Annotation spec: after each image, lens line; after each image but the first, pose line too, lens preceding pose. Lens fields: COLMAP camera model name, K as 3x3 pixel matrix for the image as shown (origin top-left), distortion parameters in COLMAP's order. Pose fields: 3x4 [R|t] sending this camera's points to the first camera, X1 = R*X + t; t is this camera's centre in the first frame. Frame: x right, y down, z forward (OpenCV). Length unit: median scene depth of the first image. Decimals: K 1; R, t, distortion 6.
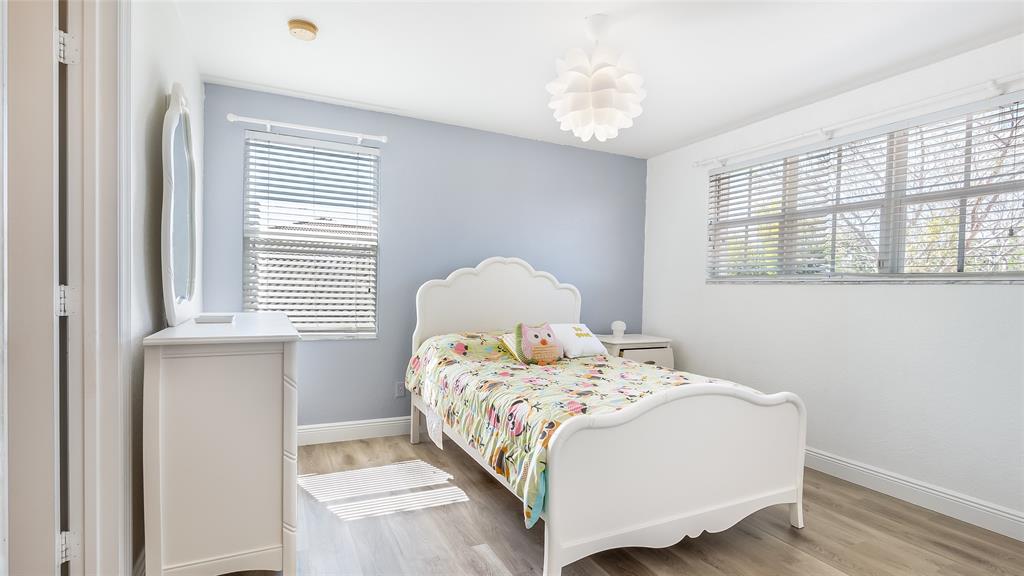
lens RADIAL K [[479.4, 0, 512.1], [0, 479.4, 297.3], [0, 0, 1]] dist [-0.005338, 0.000778]
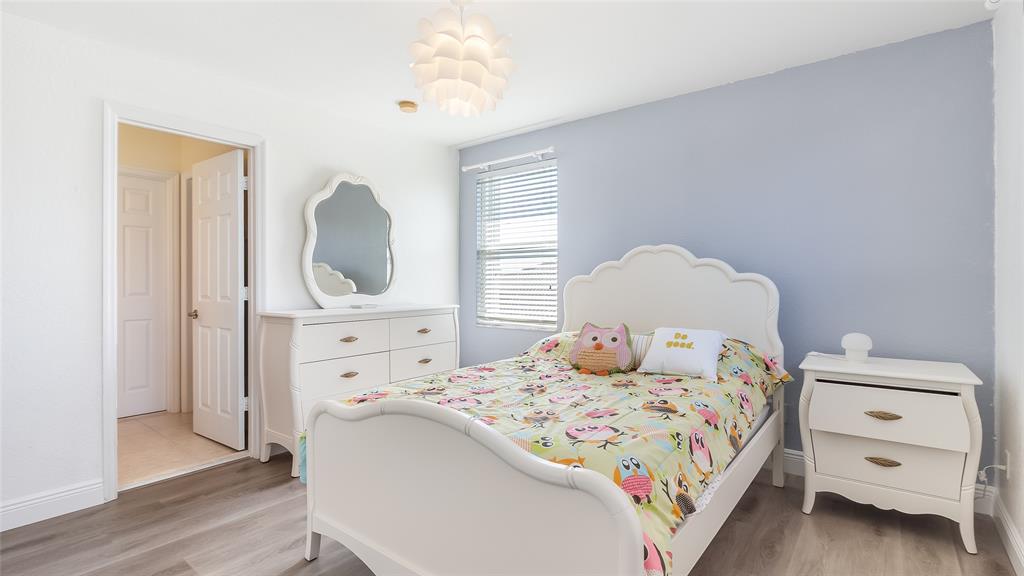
lens RADIAL K [[479.4, 0, 512.0], [0, 479.4, 284.5], [0, 0, 1]] dist [-0.005338, 0.000778]
pose [[0.440429, -0.025945, -0.897412, 0.643554], [-0.007086, 0.999451, -0.032373, 0.014670], [0.897759, 0.020617, 0.440003, 0.425276]]
